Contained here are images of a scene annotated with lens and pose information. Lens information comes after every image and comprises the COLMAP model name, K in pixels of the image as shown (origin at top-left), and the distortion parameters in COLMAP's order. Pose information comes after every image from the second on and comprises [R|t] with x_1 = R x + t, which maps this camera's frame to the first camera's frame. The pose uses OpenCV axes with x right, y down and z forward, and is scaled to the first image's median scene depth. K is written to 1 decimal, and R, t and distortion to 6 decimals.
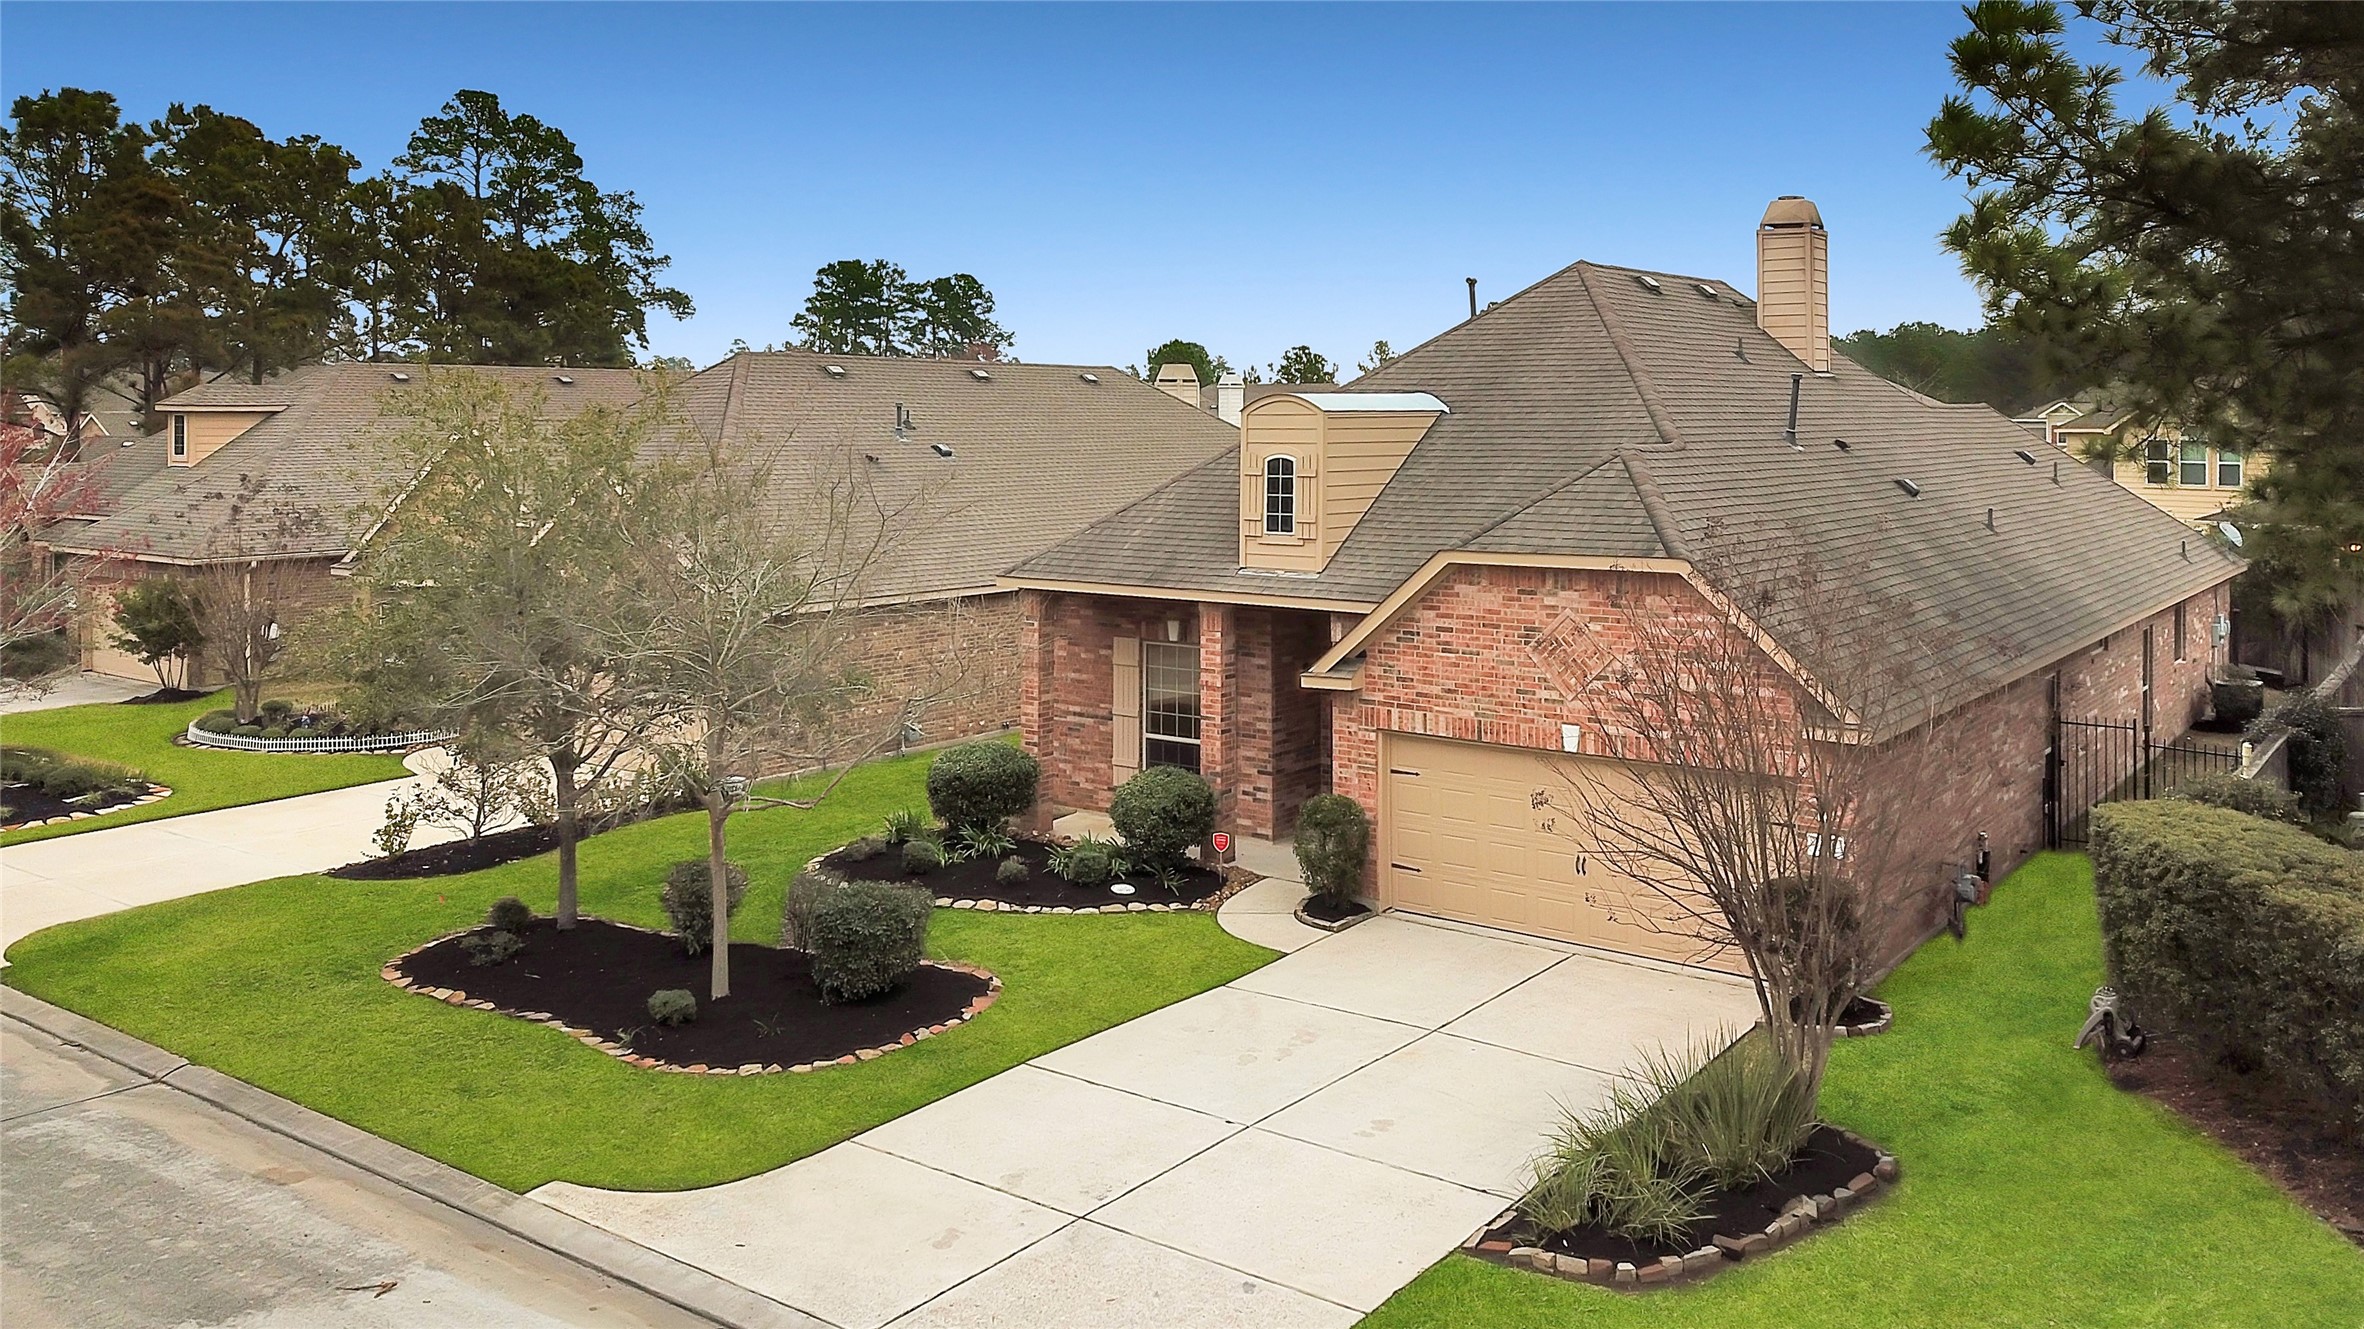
lens RADIAL K [[1877.9, 0, 1199.8], [0, 1877.9, 500.3], [0, 0, 1]] dist [0.207774, -0.689296]
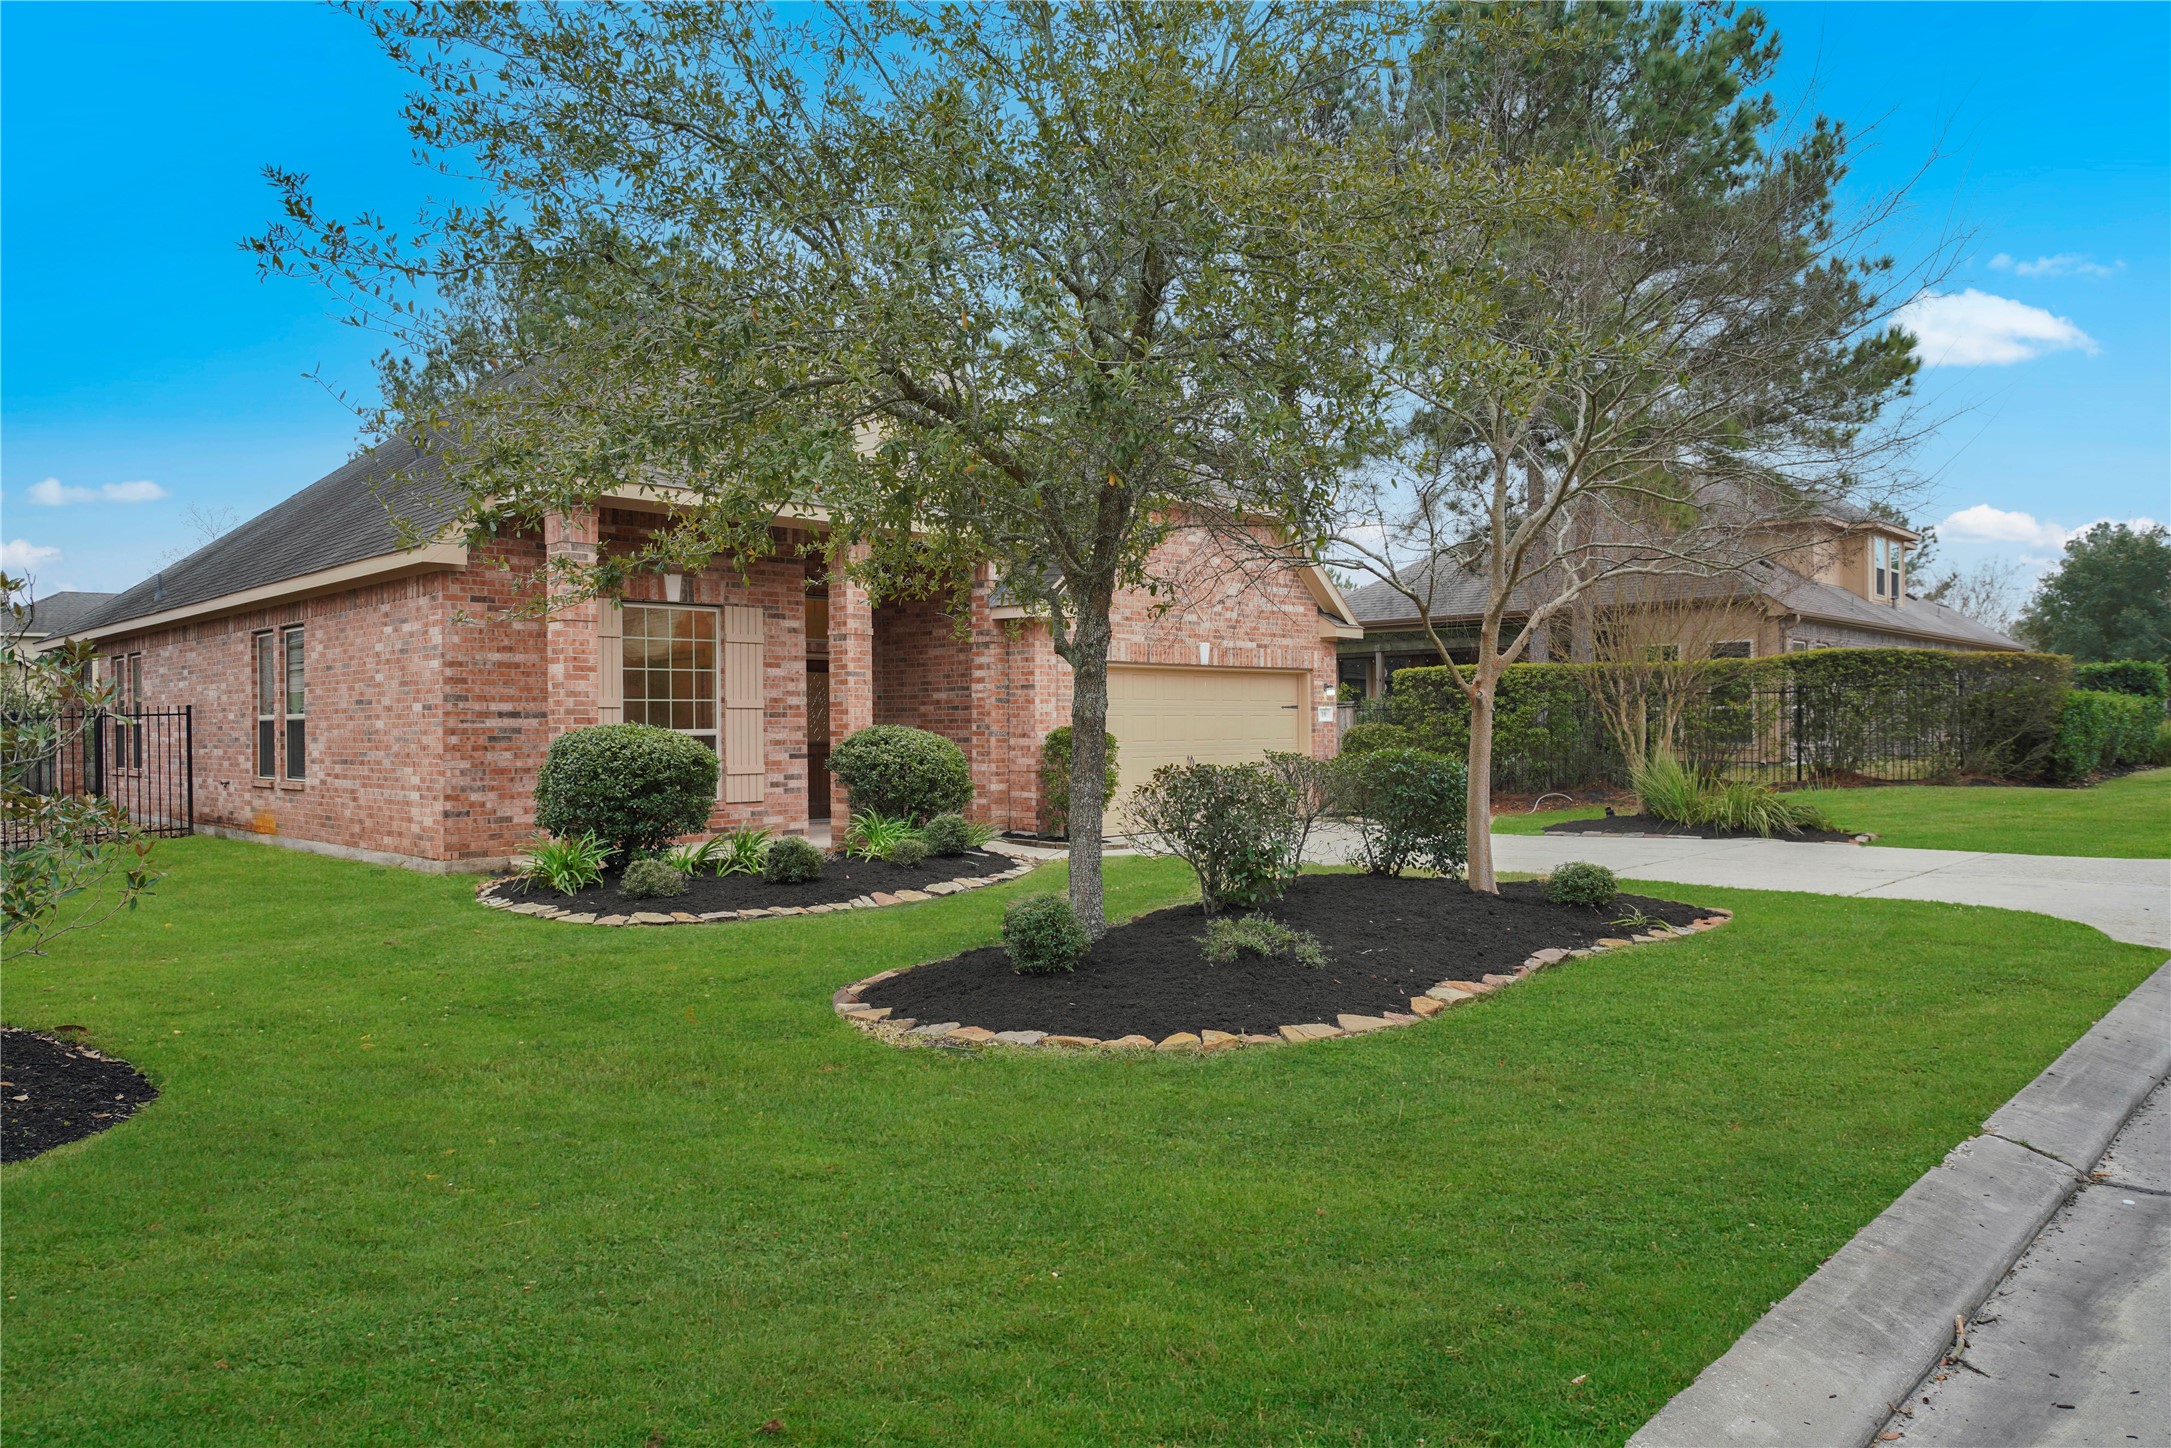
lens RADIAL K [[1349.4, 0, 1085.5], [0, 1349.4, 724.0], [0, 0, 1]] dist [-0.046249, 0.001632]
pose [[0.138629, -0.000960, 0.990344, -0.612760], [0.055314, 0.998446, -0.006775, 0.159508], [-0.988798, 0.055719, 0.138467, 0.890390]]
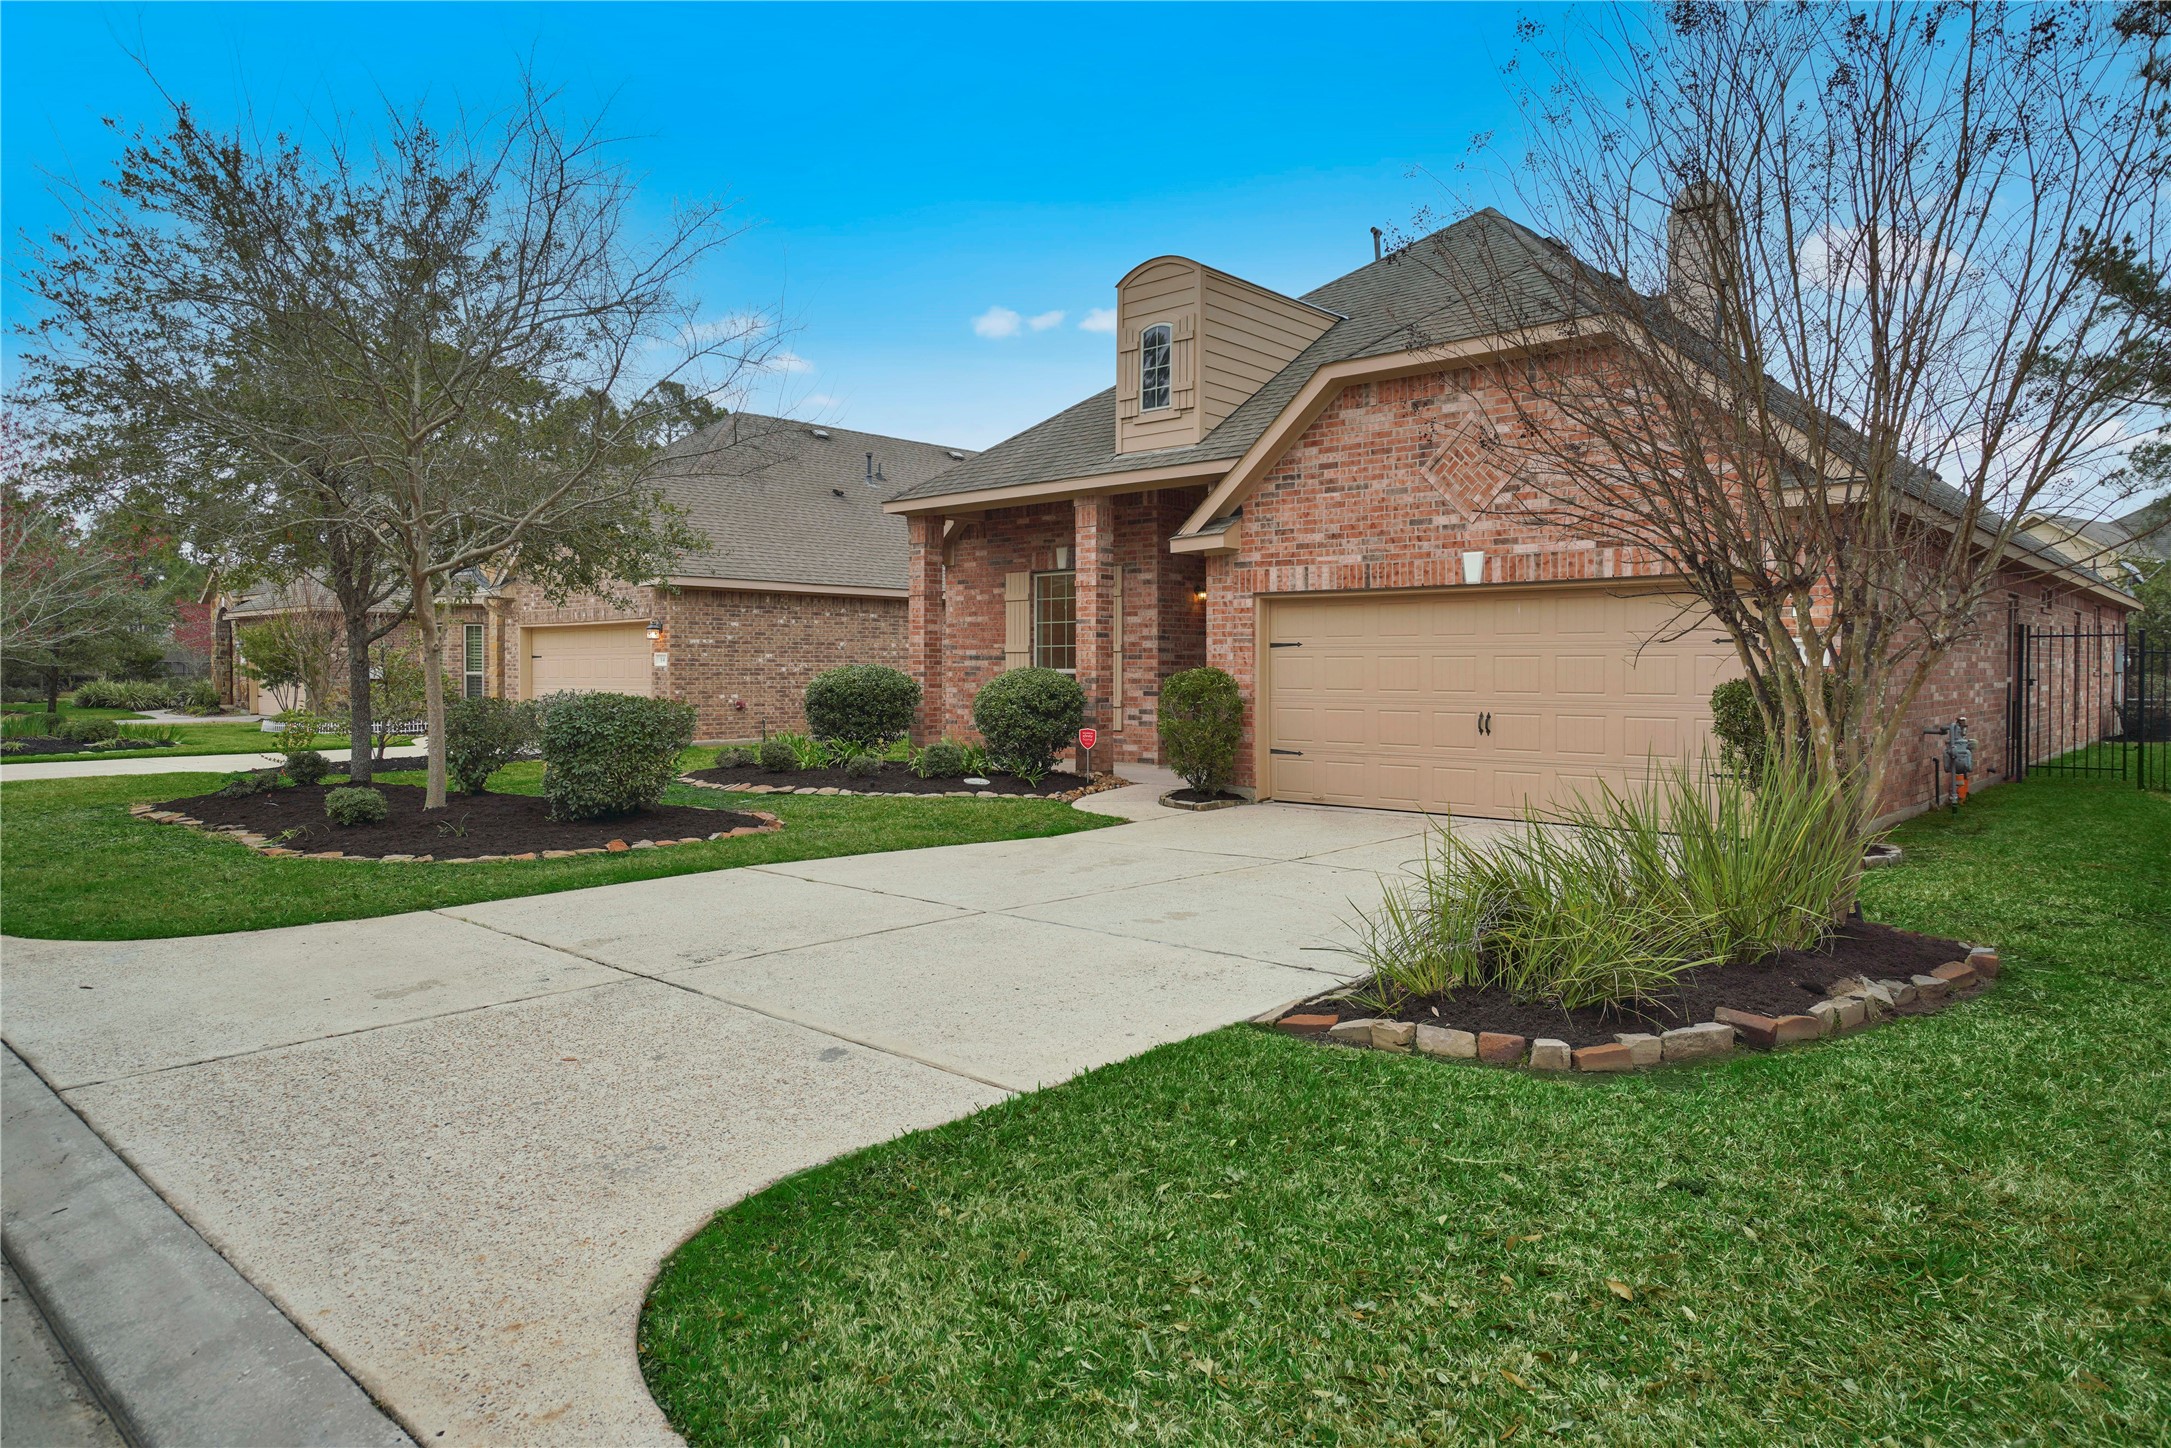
lens RADIAL K [[1349.4, 0, 1085.5], [0, 1349.4, 724.0], [0, 0, 1]] dist [-0.046249, 0.001632]
pose [[0.995171, 0.004732, -0.098041, 0.077320], [-0.005401, 0.999964, -0.006559, 0.185532], [0.098006, 0.007057, 0.995161, 0.362860]]
